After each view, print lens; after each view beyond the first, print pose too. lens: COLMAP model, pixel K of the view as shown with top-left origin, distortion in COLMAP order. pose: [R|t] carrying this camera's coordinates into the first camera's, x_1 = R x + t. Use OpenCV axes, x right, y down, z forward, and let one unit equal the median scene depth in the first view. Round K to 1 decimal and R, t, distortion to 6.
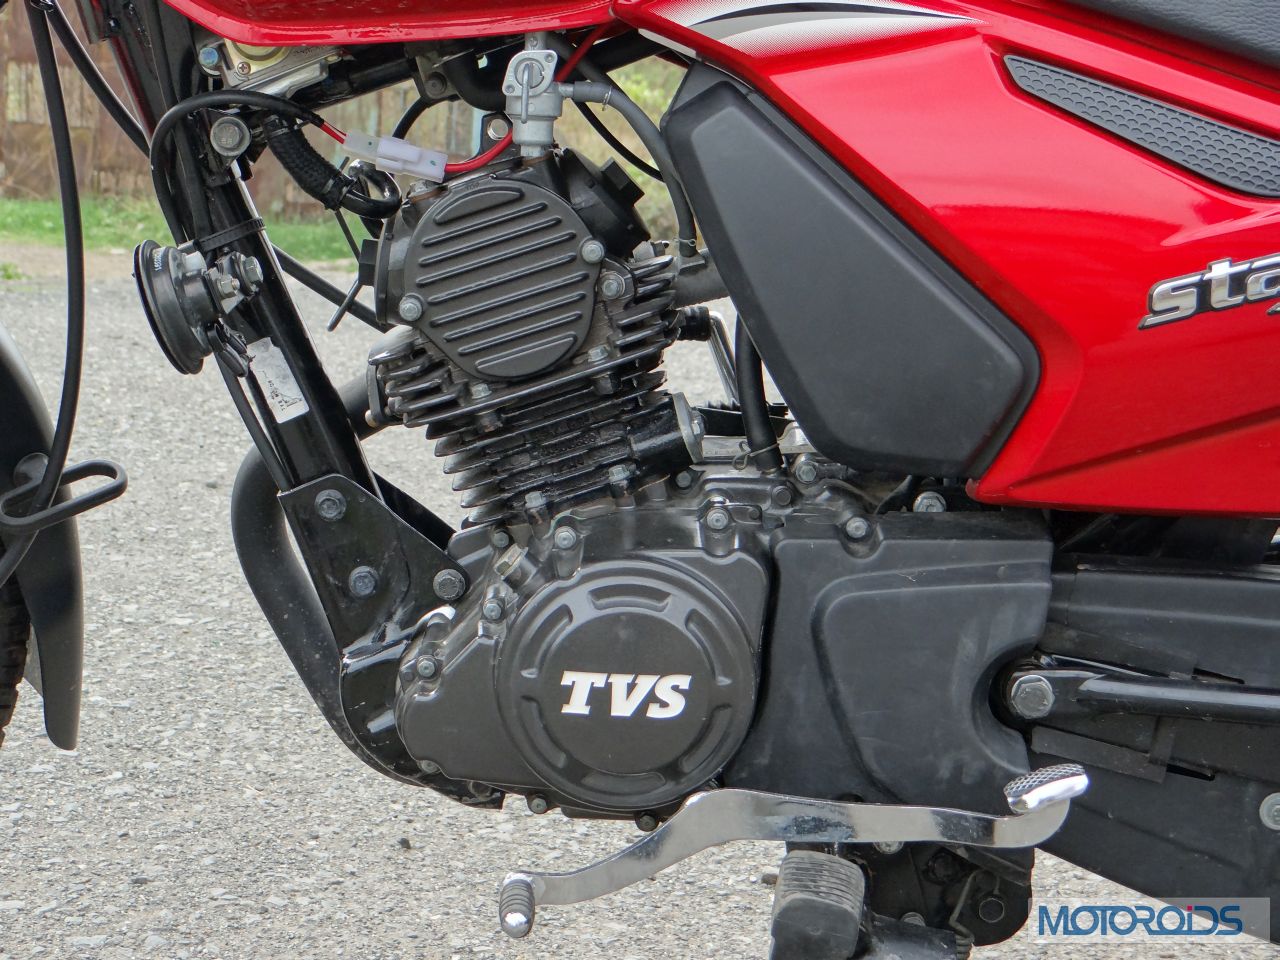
lens RADIAL K [[2420.9, 0, 640.4], [0, 2420.9, 478.4], [0, 0, 1]] dist [-0.021049, 0.000000]
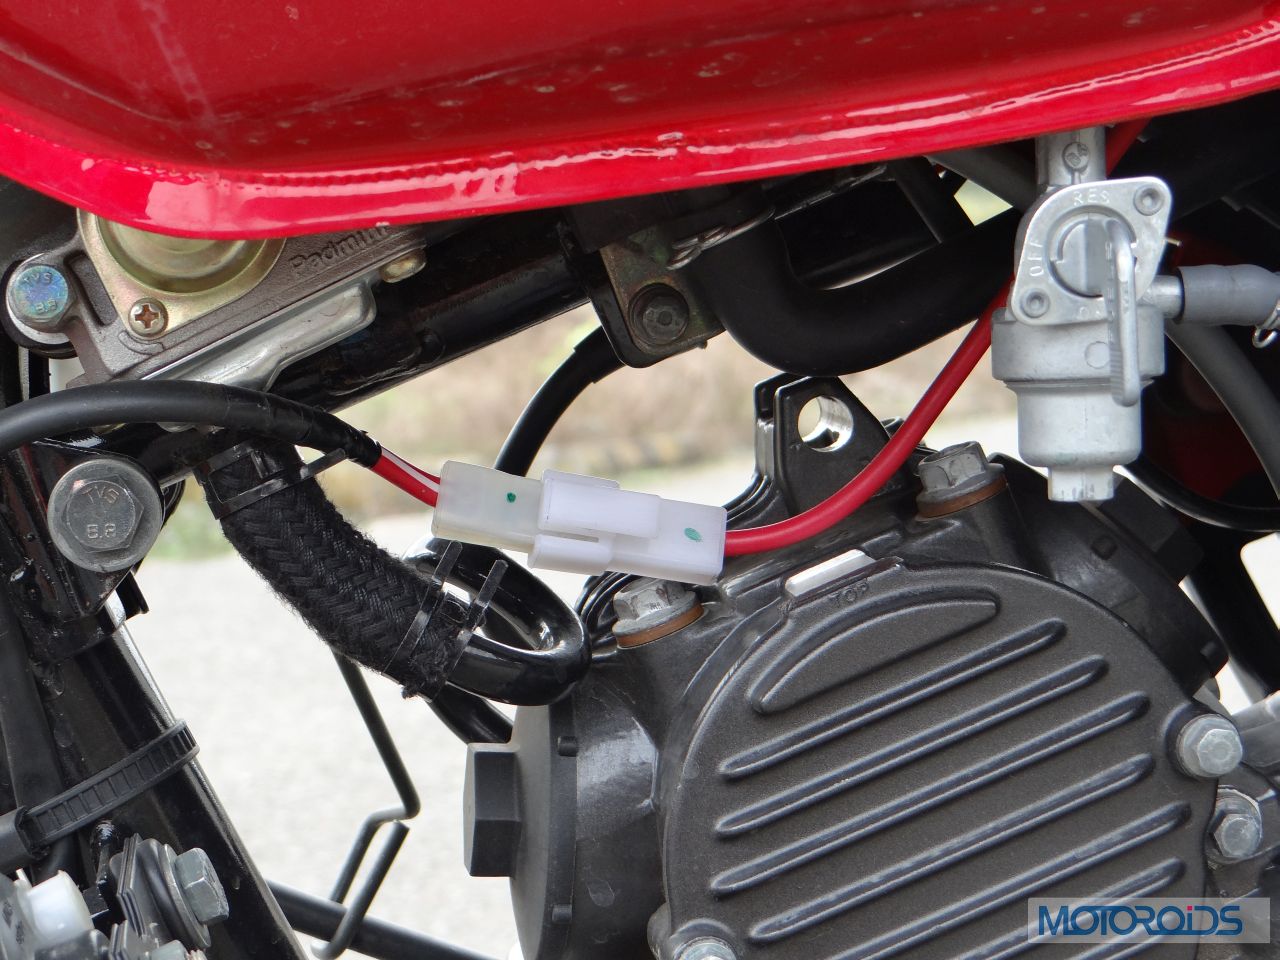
lens RADIAL K [[2731.9, 0, 639.0], [0, 2731.9, 481.2], [0, 0, 1]] dist [-0.007888, 0.000000]
pose [[0.984173, -0.096473, 0.148647, -0.153651], [0.110353, 0.989977, -0.088137, -0.104348], [-0.138654, 0.103146, 0.984955, 0.609112]]
